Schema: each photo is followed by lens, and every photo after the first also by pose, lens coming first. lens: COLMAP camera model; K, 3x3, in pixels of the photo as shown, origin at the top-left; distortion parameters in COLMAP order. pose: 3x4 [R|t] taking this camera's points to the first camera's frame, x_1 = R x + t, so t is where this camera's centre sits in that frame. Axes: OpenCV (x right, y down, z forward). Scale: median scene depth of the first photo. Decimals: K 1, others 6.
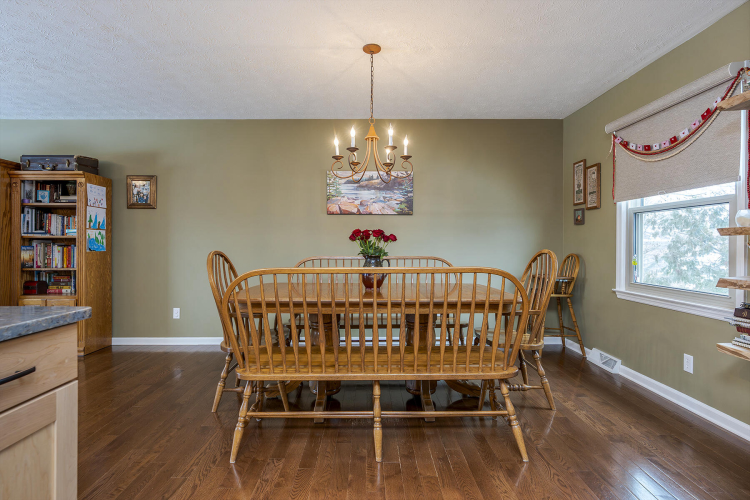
lens RADIAL K [[391.7, 0, 368.6], [0, 391.7, 247.7], [0, 0, 1]] dist [-0.002054, 0.001080]
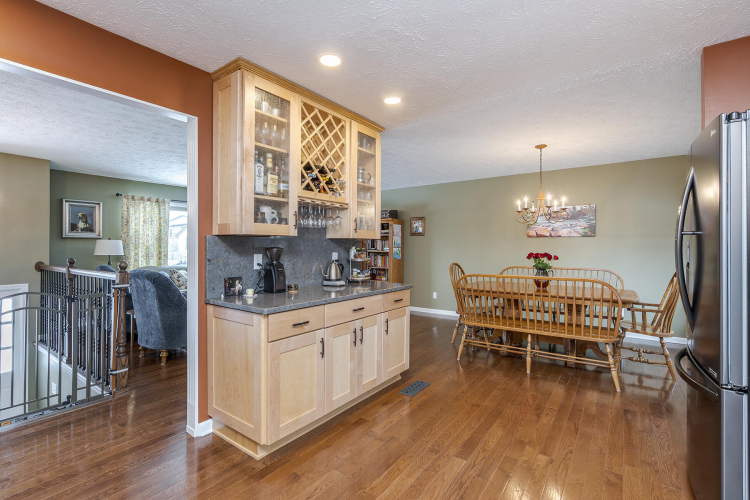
lens RADIAL K [[343.7, 0, 375.0], [0, 343.7, 249.3], [0, 0, 1]] dist [-0.002287, 0.000665]
pose [[0.810743, 0.004355, -0.585386, 0.208478], [-0.004103, 0.999990, 0.001757, -0.042816], [0.585388, 0.000978, 0.810753, -0.440566]]
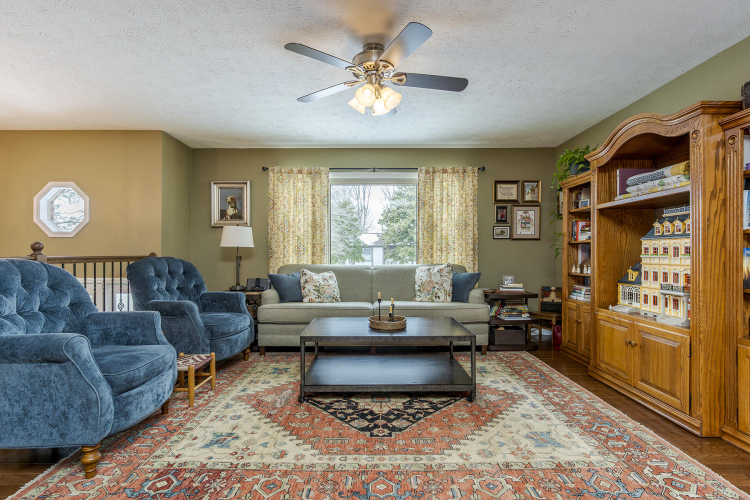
lens RADIAL K [[350.2, 0, 373.8], [0, 350.2, 252.9], [0, 0, 1]] dist [-0.000029, 0.000047]
pose [[0.012617, -0.001186, -0.999920, -0.457723], [-0.006018, 0.999981, -0.001262, 0.008559], [0.999902, 0.006033, 0.012610, 0.540589]]
